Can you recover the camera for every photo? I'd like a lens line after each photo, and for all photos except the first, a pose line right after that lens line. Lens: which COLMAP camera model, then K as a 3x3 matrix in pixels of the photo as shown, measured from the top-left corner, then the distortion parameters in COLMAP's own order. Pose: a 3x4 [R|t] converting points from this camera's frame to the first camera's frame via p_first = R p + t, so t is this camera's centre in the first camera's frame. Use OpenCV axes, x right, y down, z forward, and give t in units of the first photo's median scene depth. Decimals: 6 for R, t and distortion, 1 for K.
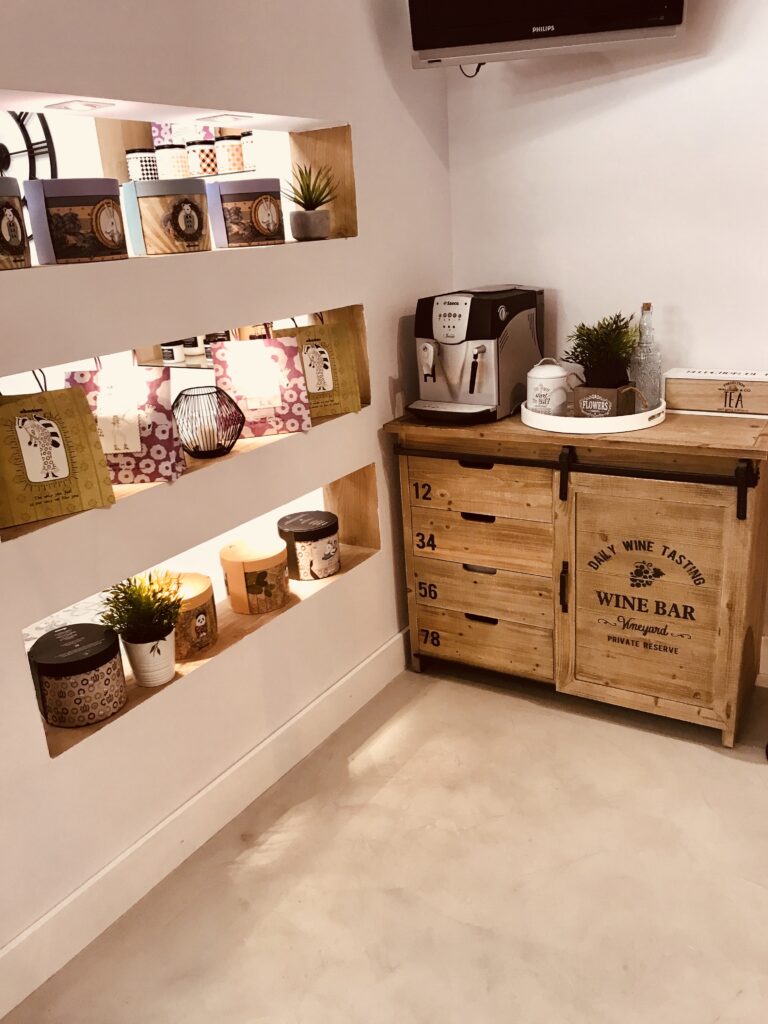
lens RADIAL K [[850.1, 0, 384.2], [0, 850.1, 514.4], [0, 0, 1]] dist [0.057205, 0.000631]
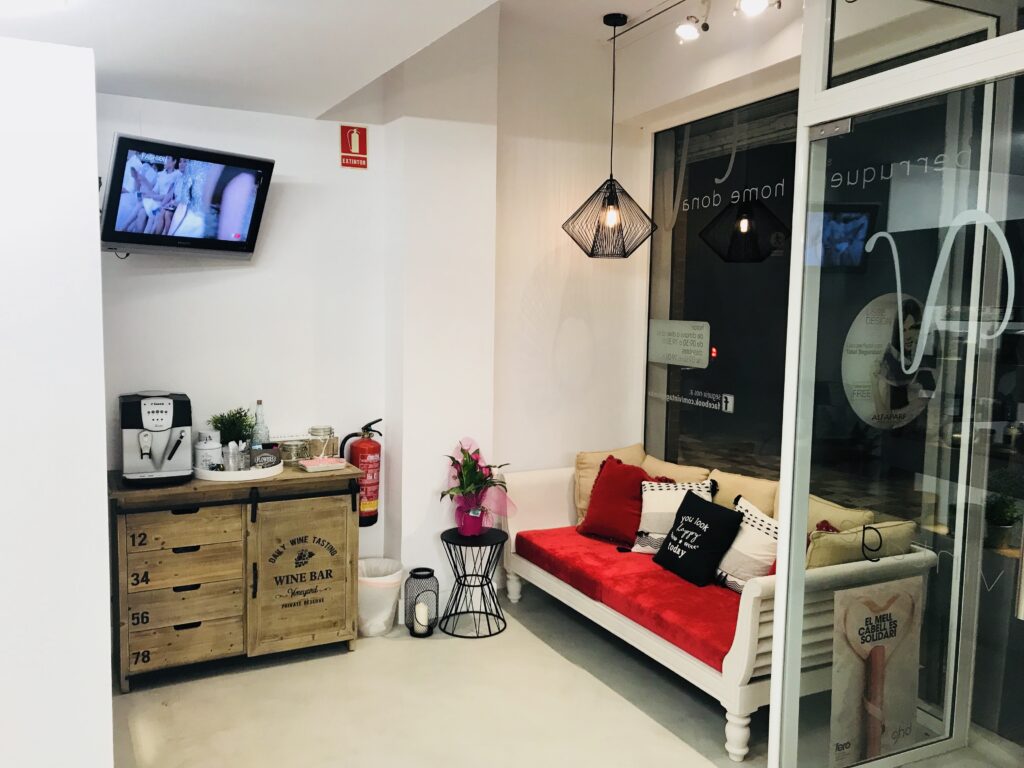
lens RADIAL K [[850.1, 0, 510.2], [0, 850.1, 382.7], [0, 0, 1]] dist [0.057205, 0.000631]
pose [[0.500529, -0.005469, 0.865703, -0.881840], [0.226387, 0.966011, -0.124789, 0.037453], [-0.835595, 0.258445, 0.484754, -0.223721]]
